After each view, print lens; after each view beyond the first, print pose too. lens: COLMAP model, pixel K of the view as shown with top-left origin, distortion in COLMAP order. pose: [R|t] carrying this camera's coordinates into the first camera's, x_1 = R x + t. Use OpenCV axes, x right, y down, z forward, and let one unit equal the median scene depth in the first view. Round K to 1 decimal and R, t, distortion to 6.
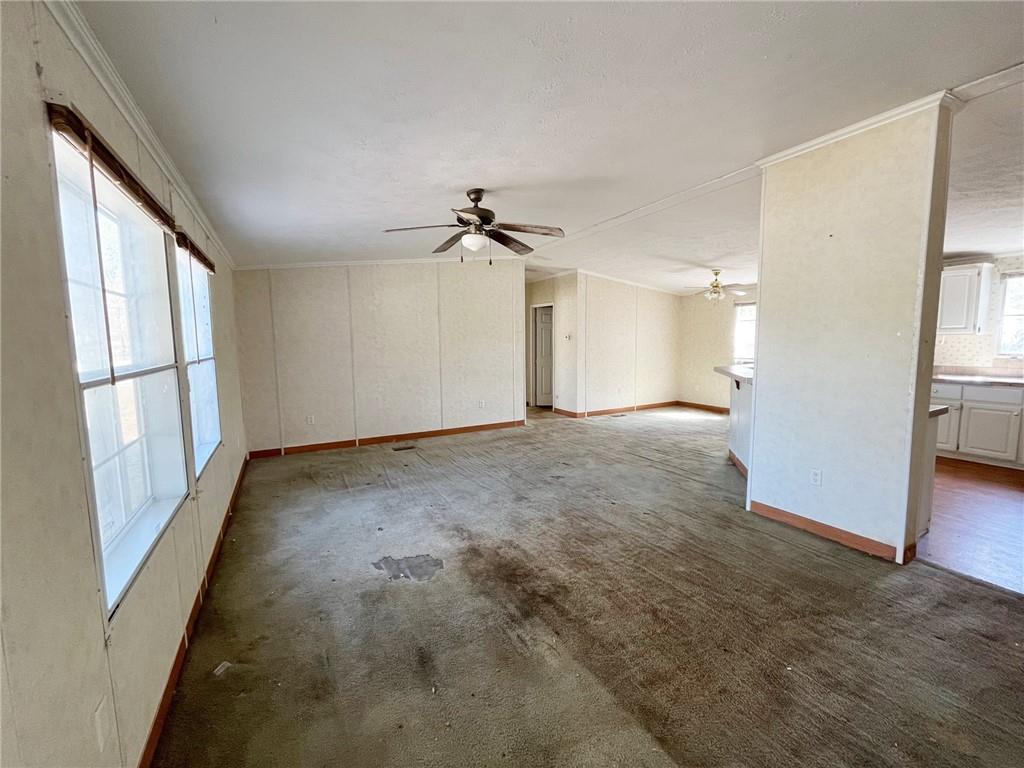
lens RADIAL K [[417.7, 0, 510.2], [0, 417.7, 380.8], [0, 0, 1]] dist [-0.001254, -0.000842]
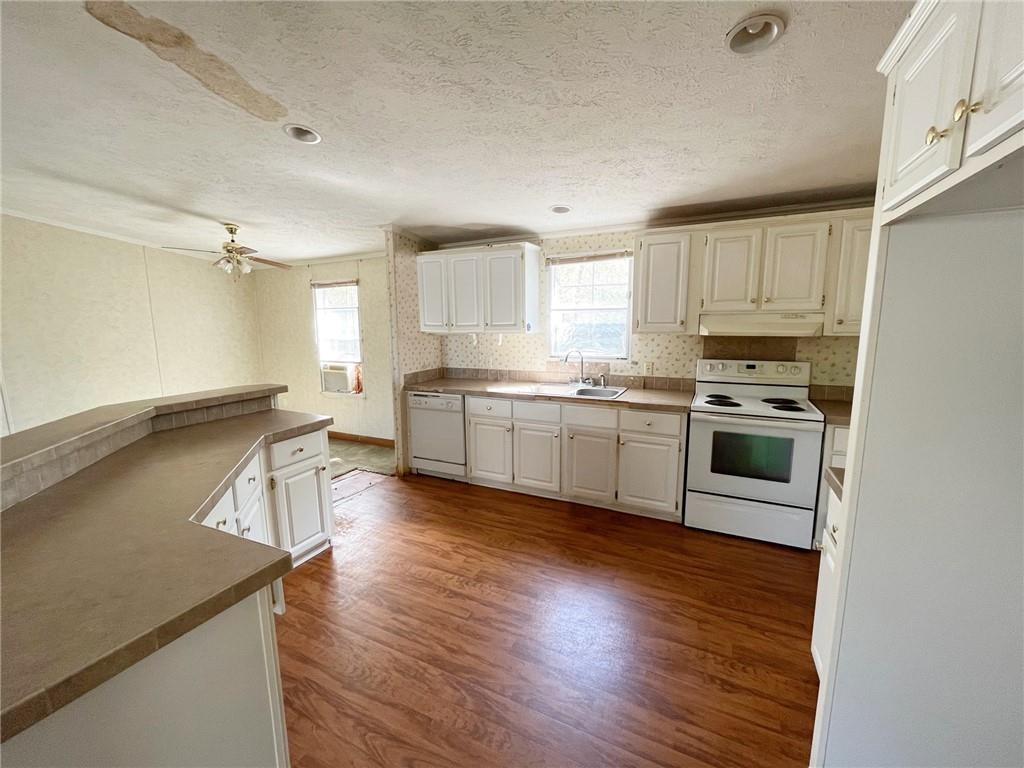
lens RADIAL K [[417.7, 0, 510.0], [0, 417.7, 383.2], [0, 0, 1]] dist [-0.001254, -0.000842]
pose [[0.817236, -0.080458, 0.570660, 0.627566], [0.055724, 0.996599, 0.060708, -0.066028], [-0.573603, -0.017813, 0.818940, 0.358597]]
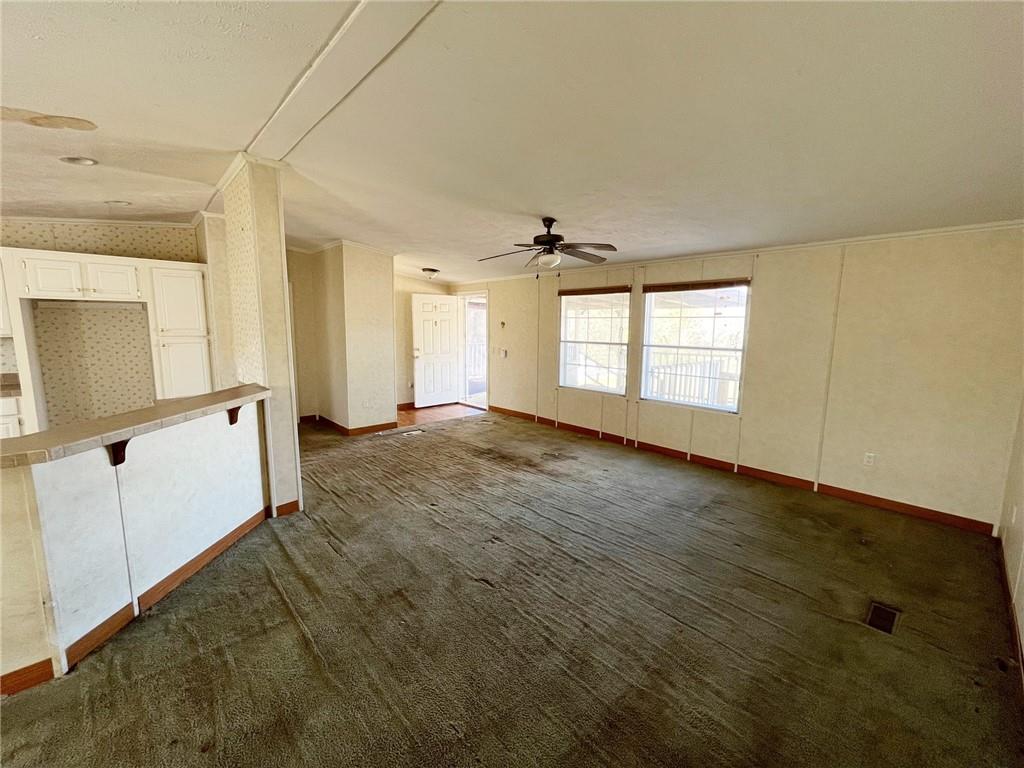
lens RADIAL K [[417.7, 0, 510.7], [0, 417.7, 380.3], [0, 0, 1]] dist [-0.001254, -0.000842]
pose [[-0.969307, 0.037932, -0.242910, 0.223753], [-0.019567, 0.972989, 0.230020, -0.175191], [0.245074, 0.227713, -0.942383, 1.456657]]
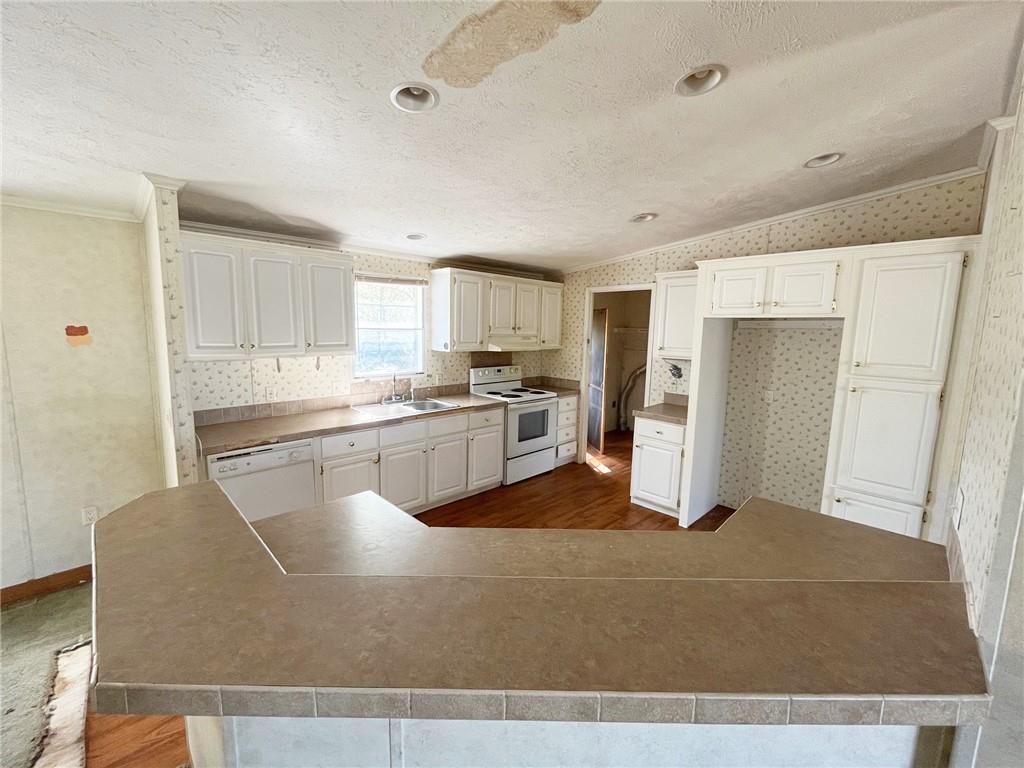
lens RADIAL K [[417.7, 0, 509.3], [0, 417.7, 381.9], [0, 0, 1]] dist [-0.001254, -0.000842]
pose [[-0.275151, -0.114953, 0.954504, 0.348901], [0.078633, 0.986809, 0.141511, -0.145281], [-0.958180, 0.113992, -0.262482, 0.937448]]
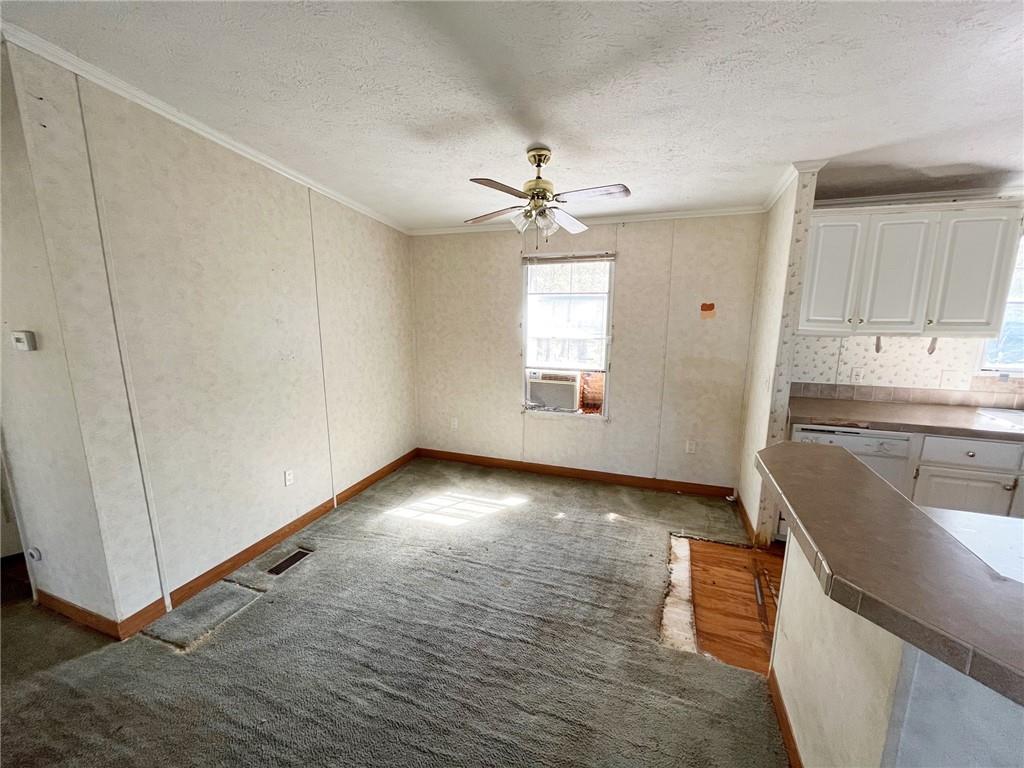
lens RADIAL K [[417.7, 0, 510.0], [0, 417.7, 381.9], [0, 0, 1]] dist [-0.001254, -0.000842]
pose [[0.751510, -0.108402, 0.650755, 0.301134], [0.055402, 0.993293, 0.101482, -0.142925], [-0.657392, -0.040212, 0.752475, 1.005426]]
